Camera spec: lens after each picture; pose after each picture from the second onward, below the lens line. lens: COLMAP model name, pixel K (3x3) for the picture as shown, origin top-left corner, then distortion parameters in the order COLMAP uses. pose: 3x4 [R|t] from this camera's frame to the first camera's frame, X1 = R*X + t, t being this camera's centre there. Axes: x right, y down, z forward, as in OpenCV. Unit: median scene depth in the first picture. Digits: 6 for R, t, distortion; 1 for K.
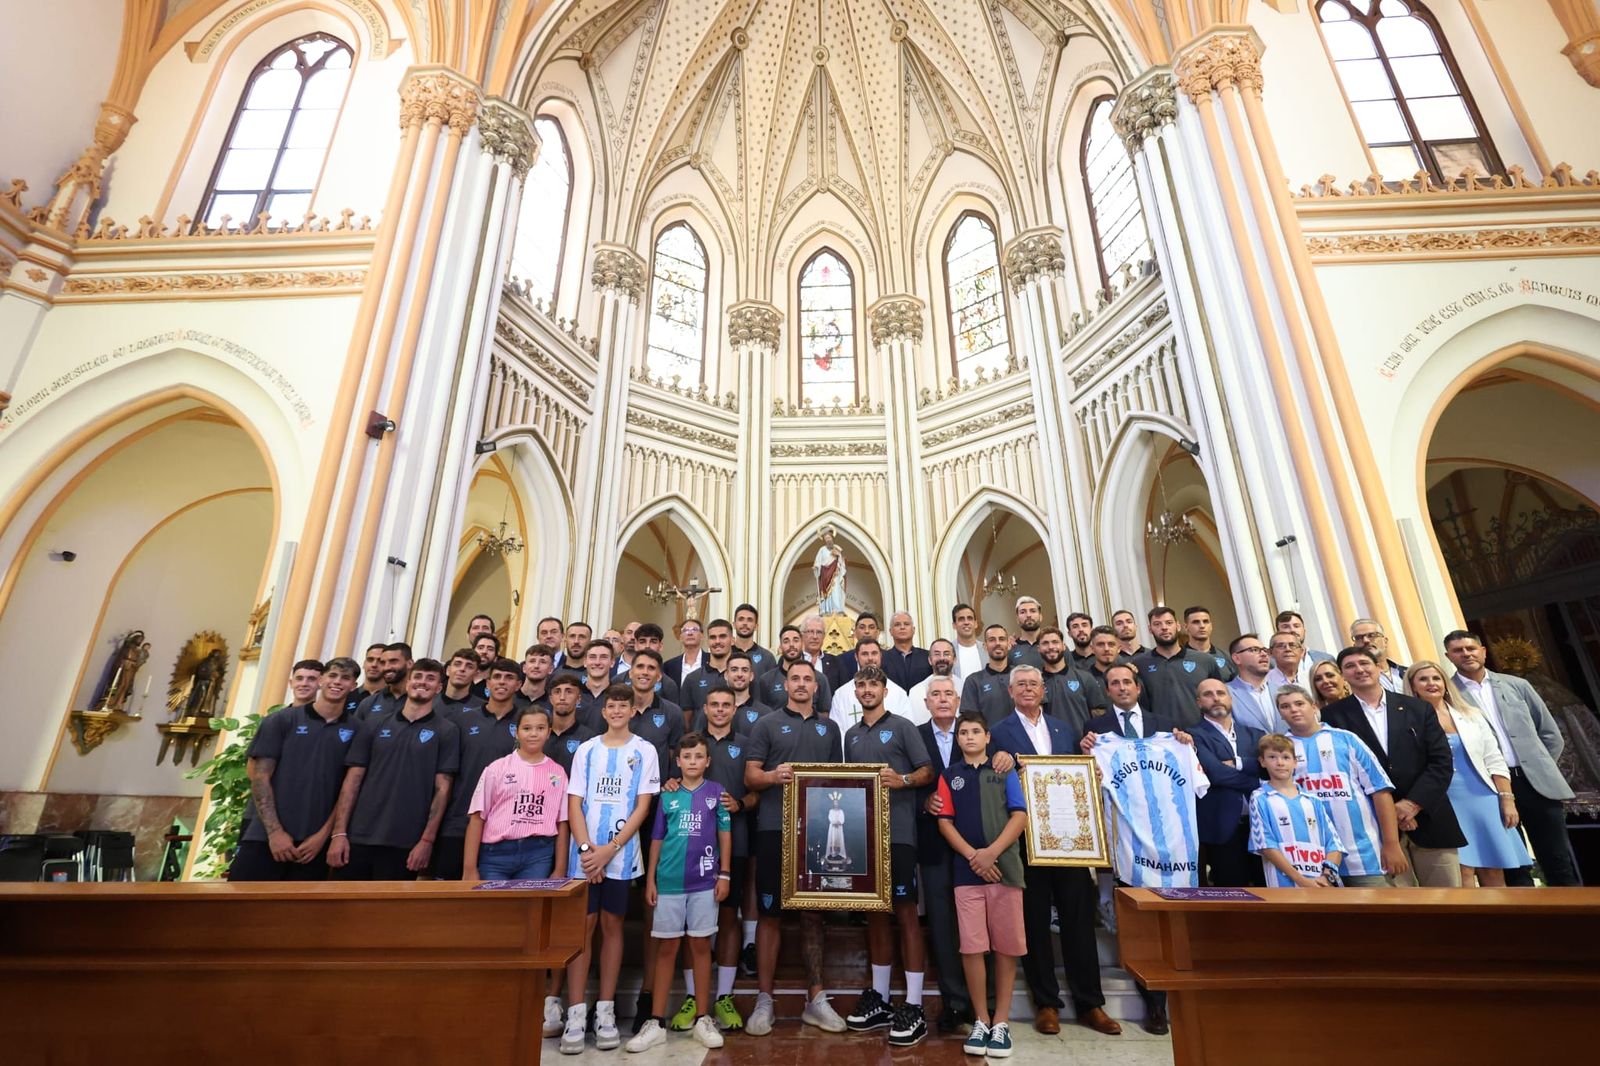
lens RADIAL K [[740.2, 0, 800.0], [0, 740.2, 533.0], [0, 0, 1]] dist [-0.002009, 0.001161]
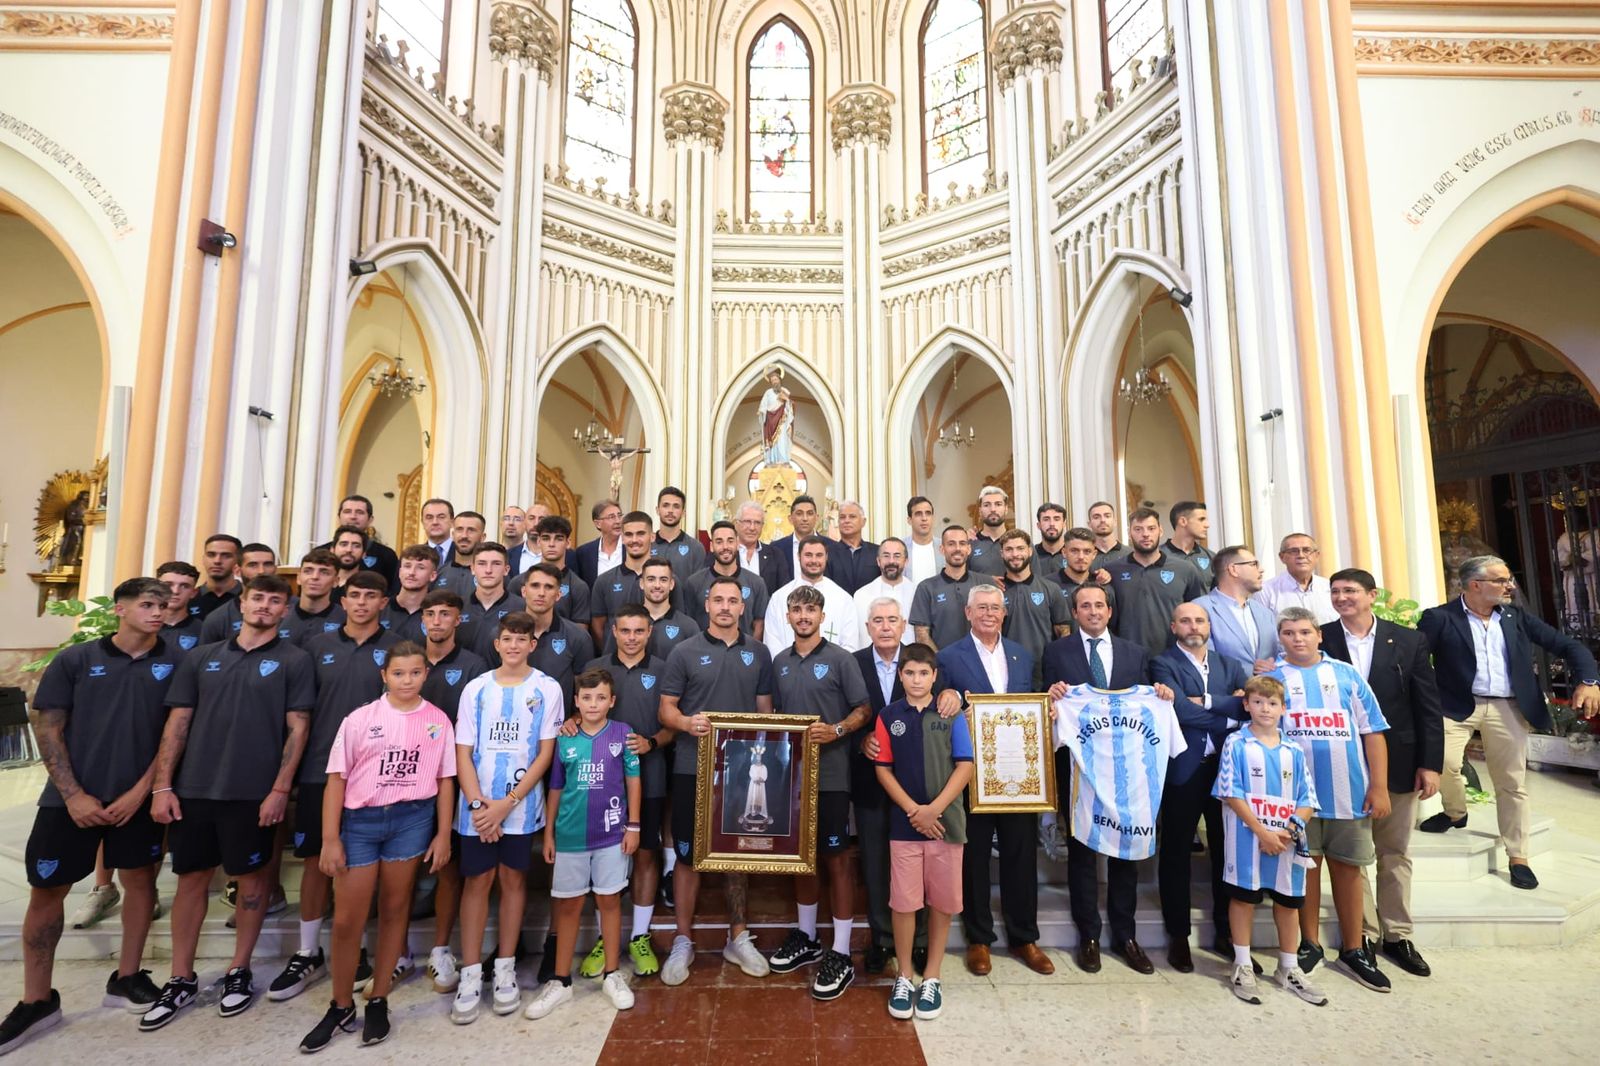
lens RADIAL K [[740.2, 0, 800.0], [0, 740.2, 533.0], [0, 0, 1]] dist [-0.002009, 0.001161]
pose [[0.997735, 0.011839, 0.066215, 0.011922], [-0.027630, 0.969641, 0.242967, -0.036601], [-0.061328, -0.244247, 0.967772, 0.080151]]
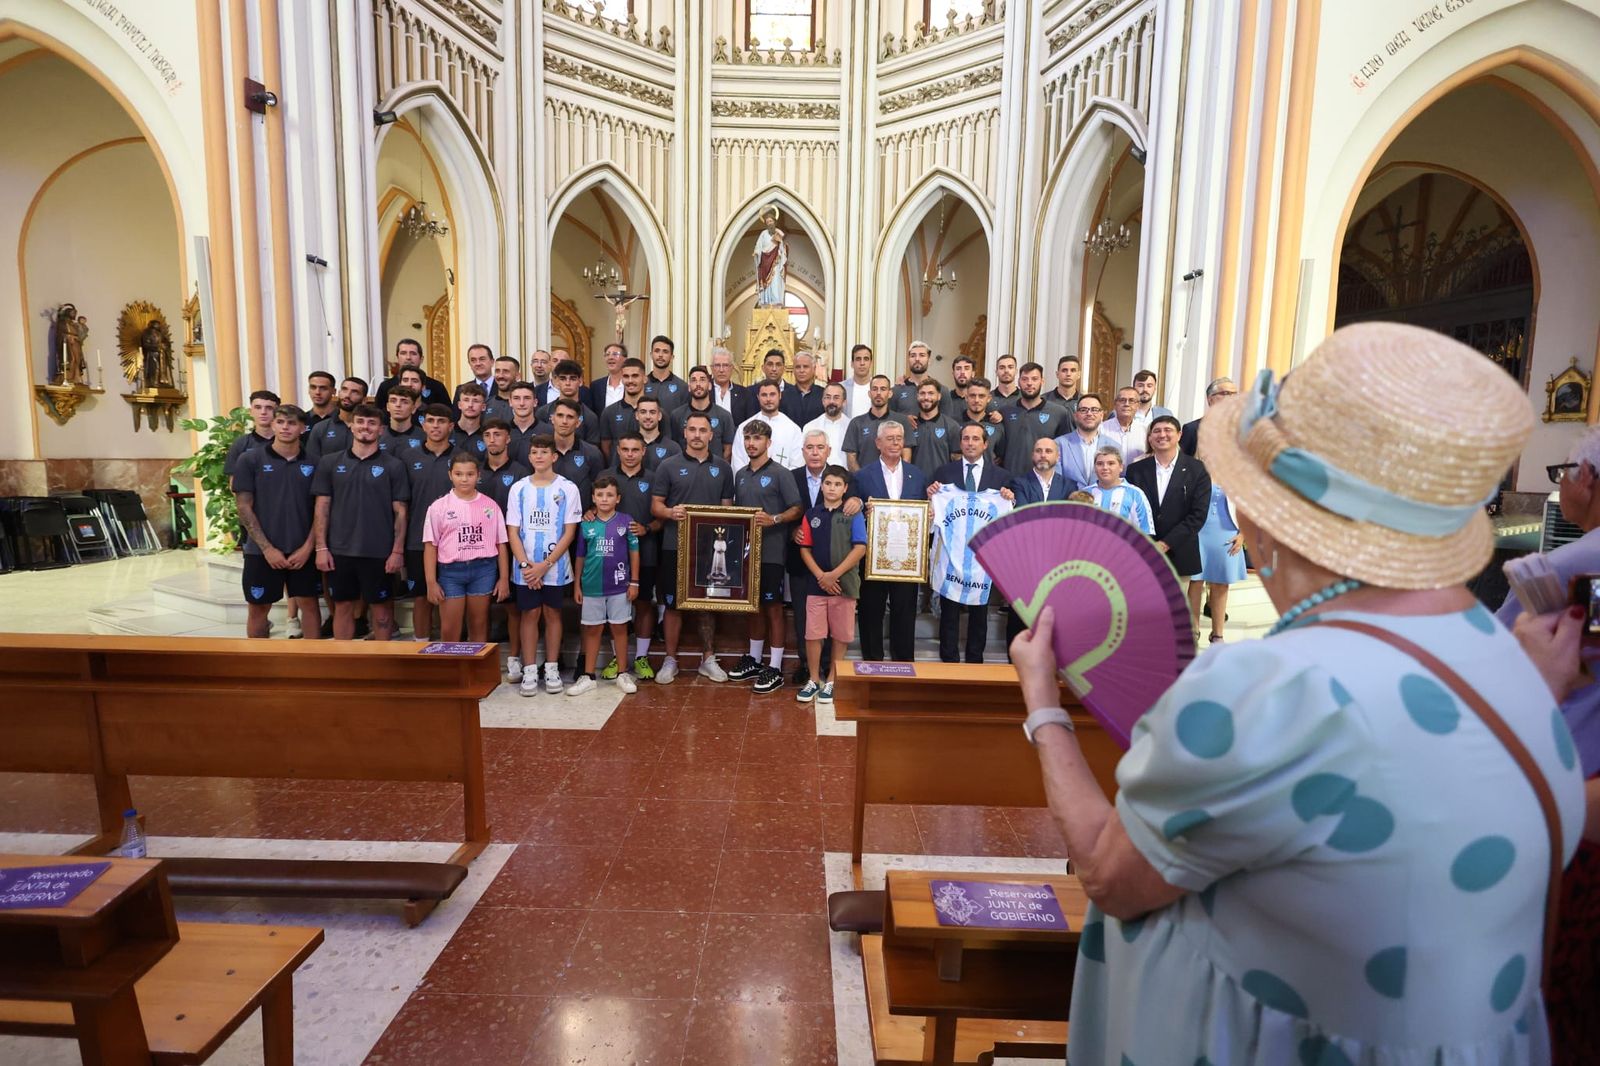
lens RADIAL K [[740.5, 0, 796.4], [0, 740.5, 529.6], [0, 0, 1]] dist [-0.002317, 0.000757]
pose [[0.998931, 0.021420, 0.040976, 0.046844], [-0.037620, 0.891760, 0.450943, -0.080557], [-0.026881, -0.452002, 0.891612, -0.046302]]
